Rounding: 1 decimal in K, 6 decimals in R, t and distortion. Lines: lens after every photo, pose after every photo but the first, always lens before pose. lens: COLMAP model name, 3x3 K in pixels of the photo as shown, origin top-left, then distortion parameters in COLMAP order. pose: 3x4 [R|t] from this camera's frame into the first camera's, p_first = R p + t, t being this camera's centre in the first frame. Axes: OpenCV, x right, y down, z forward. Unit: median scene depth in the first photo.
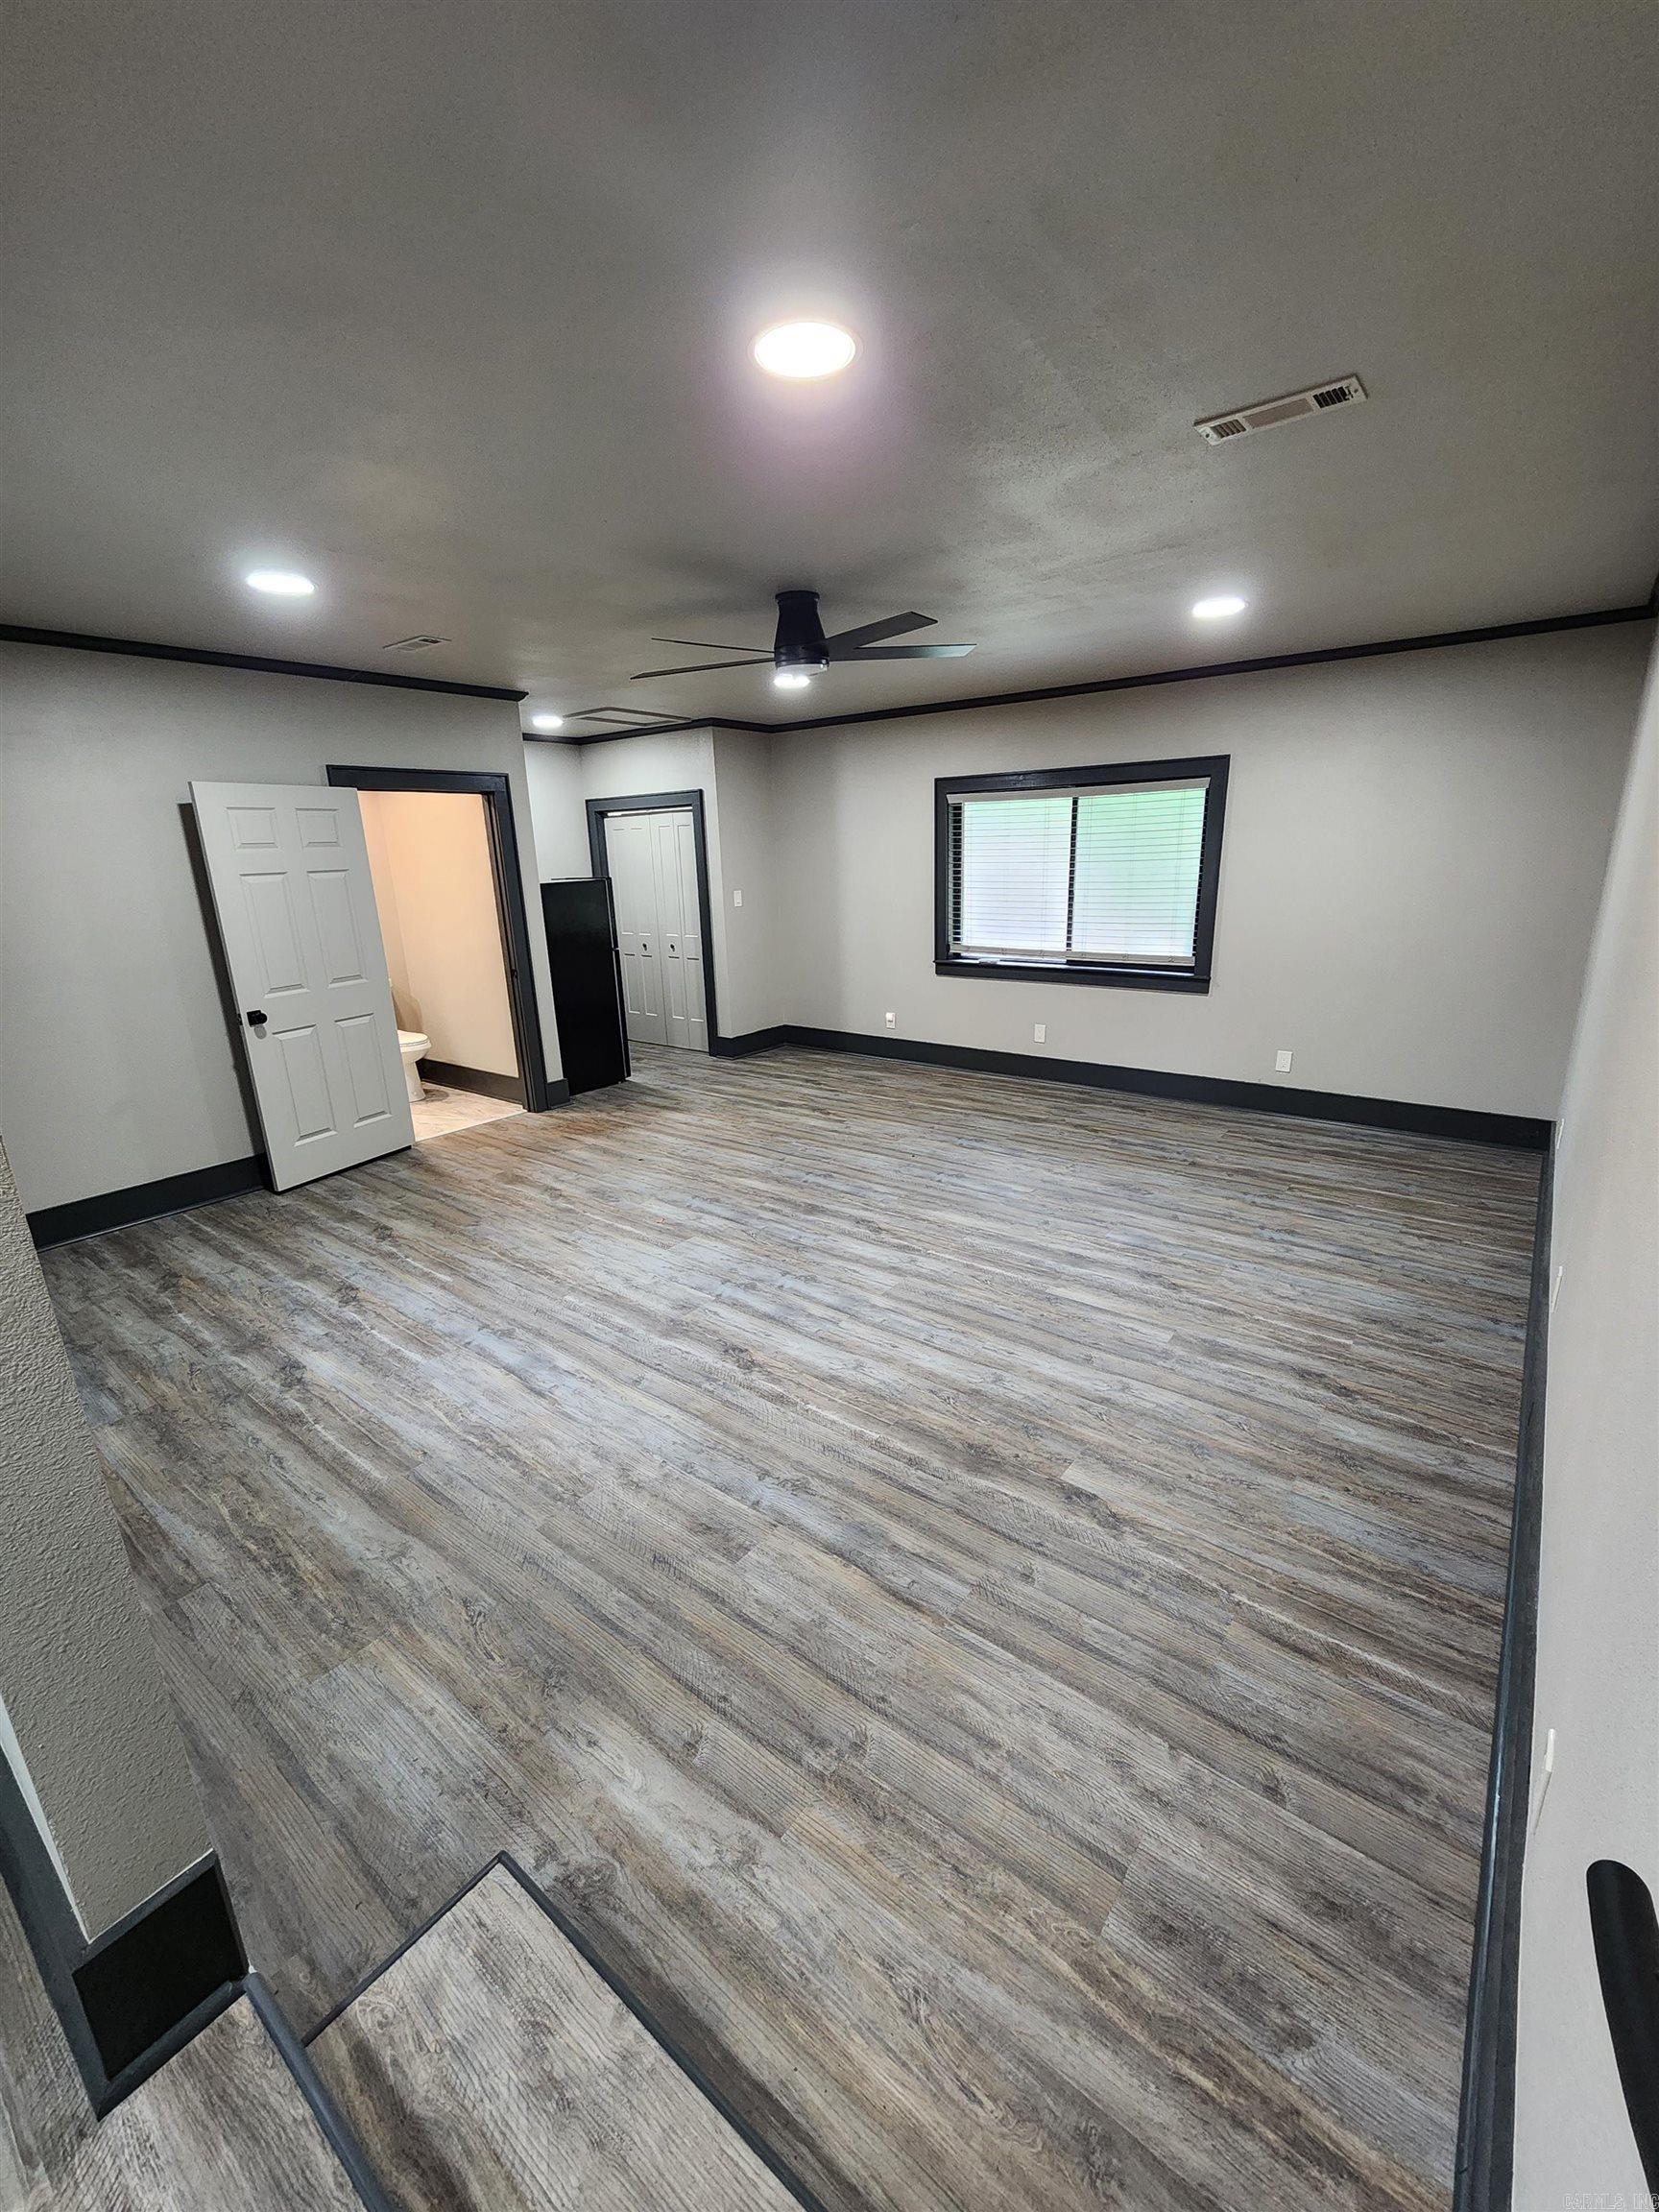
lens RADIAL K [[908.5, 0, 829.5], [0, 908.5, 1103.0], [0, 0, 1]] dist [0.003974, -0.000346]
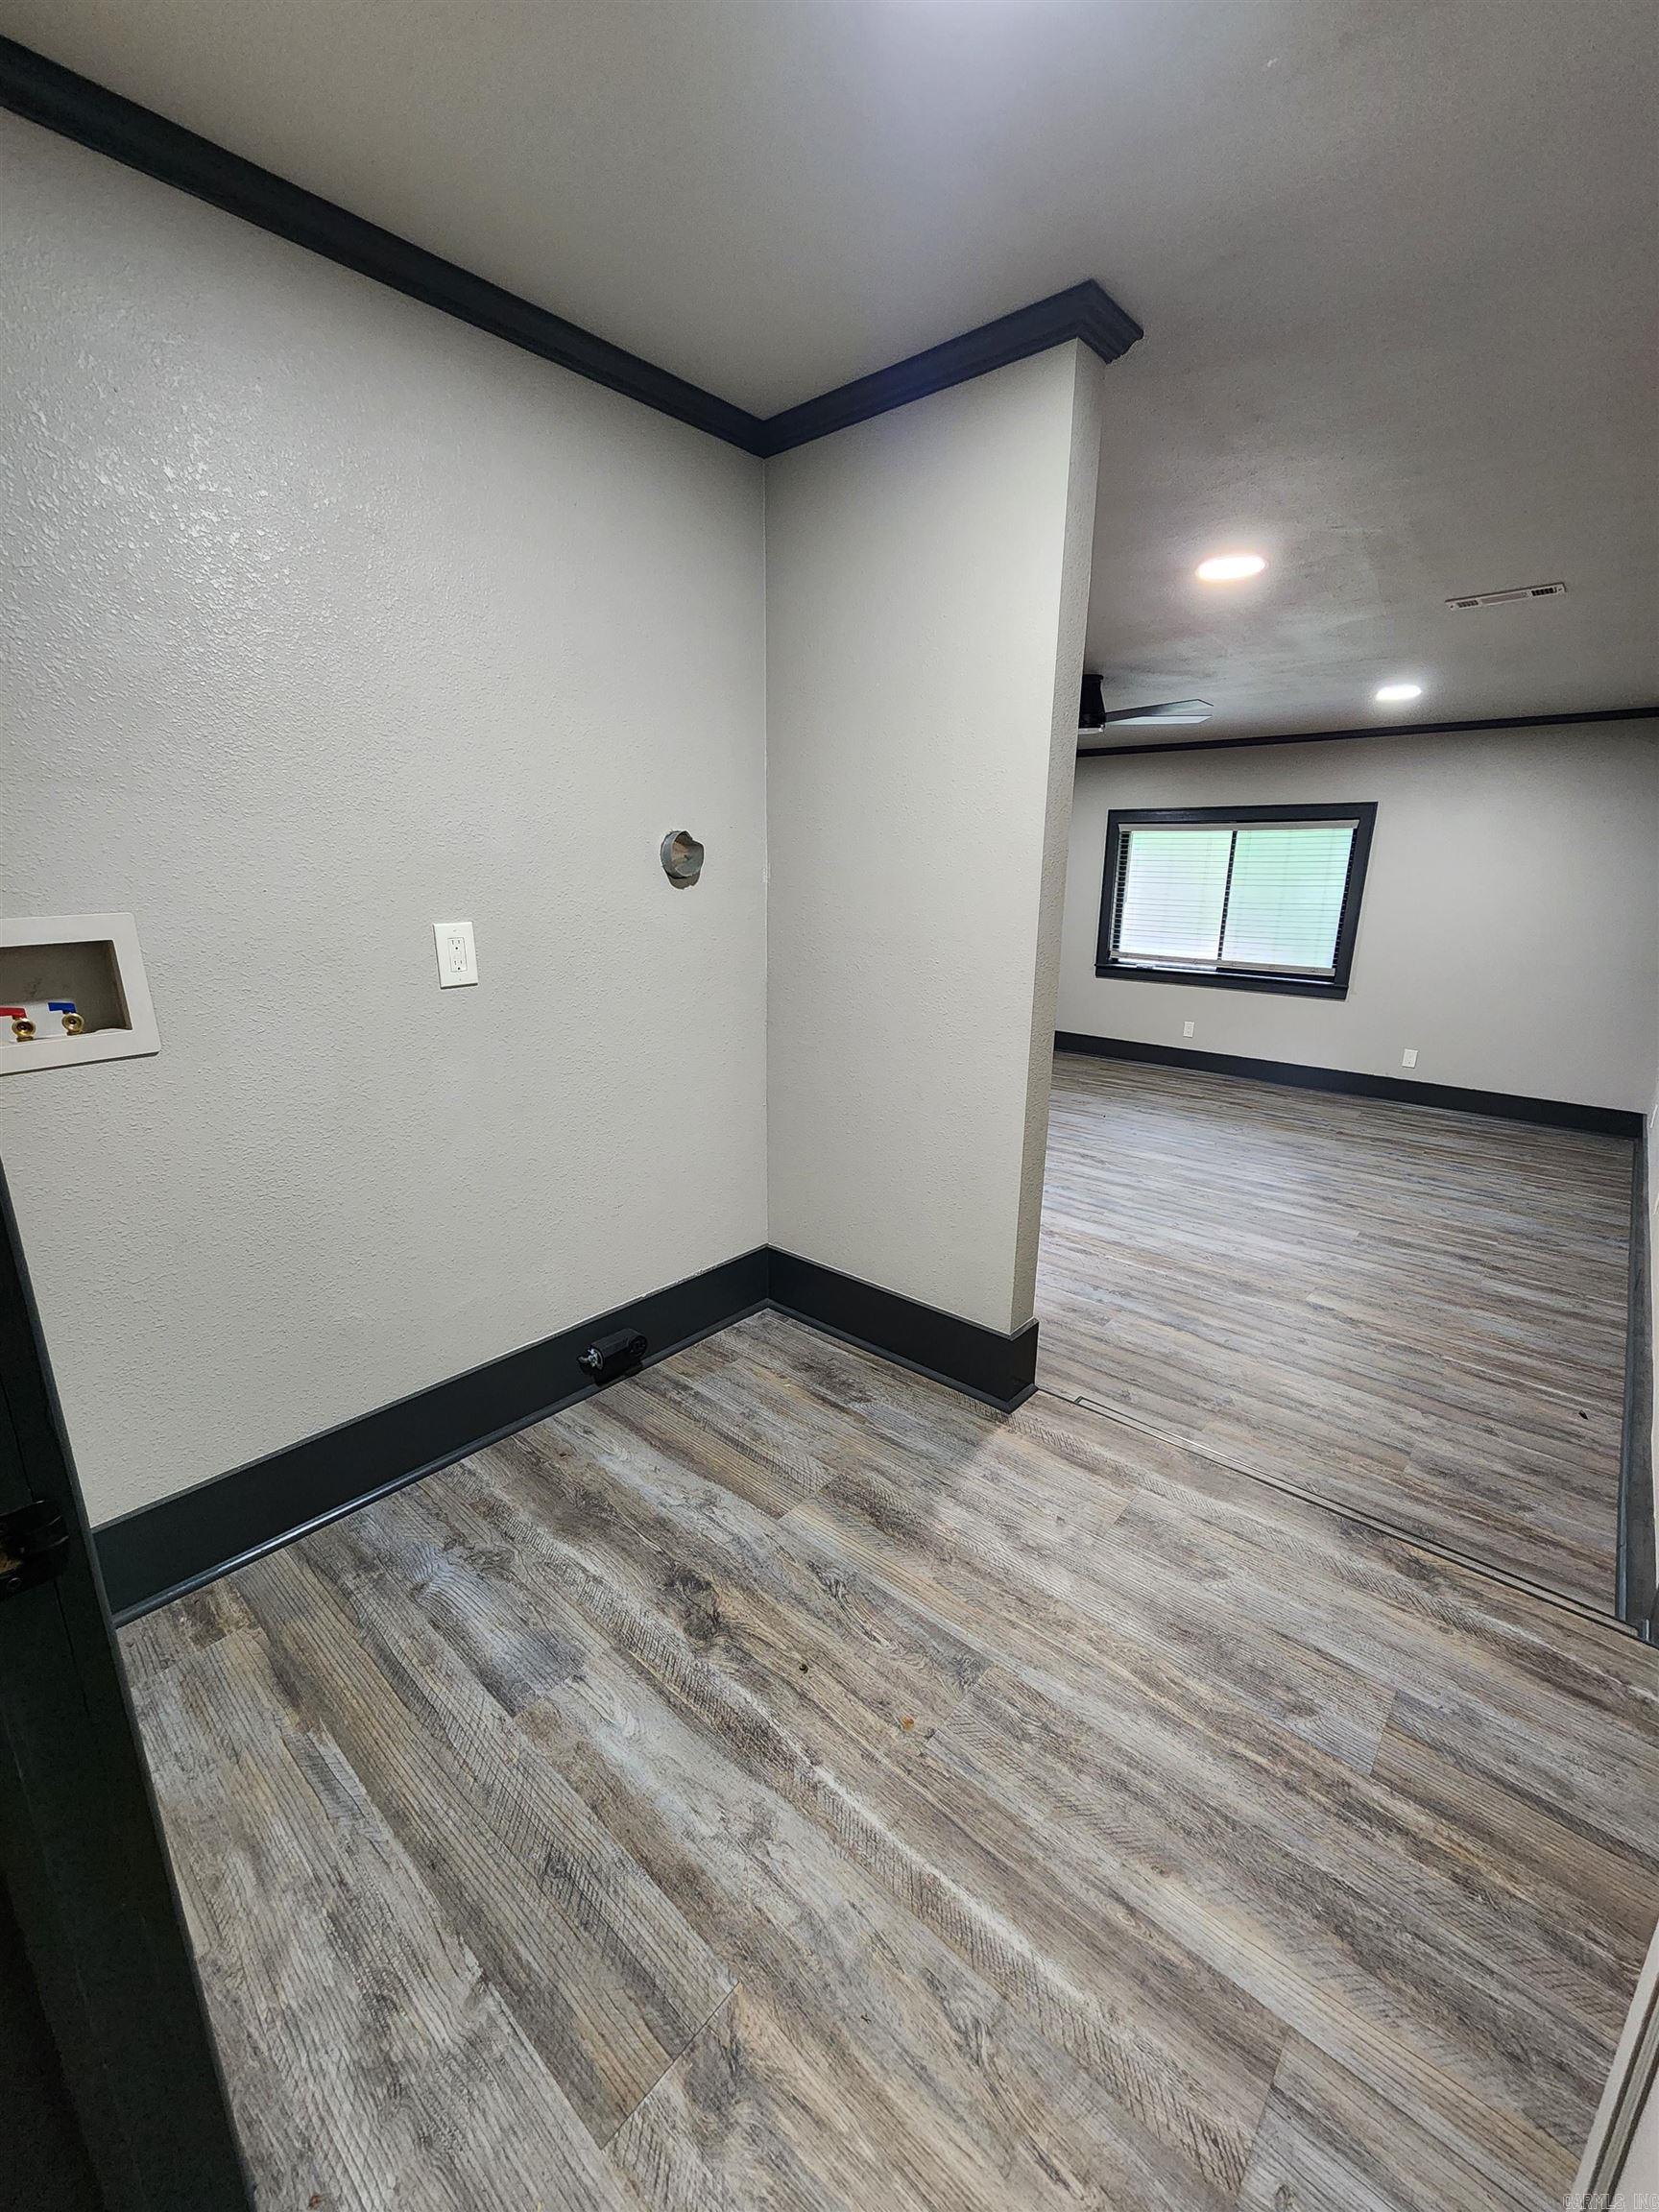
lens RADIAL K [[908.5, 0, 826.6], [0, 908.5, 1105.1], [0, 0, 1]] dist [0.003974, -0.000346]
pose [[0.997683, 0.053758, -0.041704, -0.296627], [-0.054280, 0.998459, -0.011503, 0.098947], [0.041021, 0.013740, 0.999064, -0.315653]]
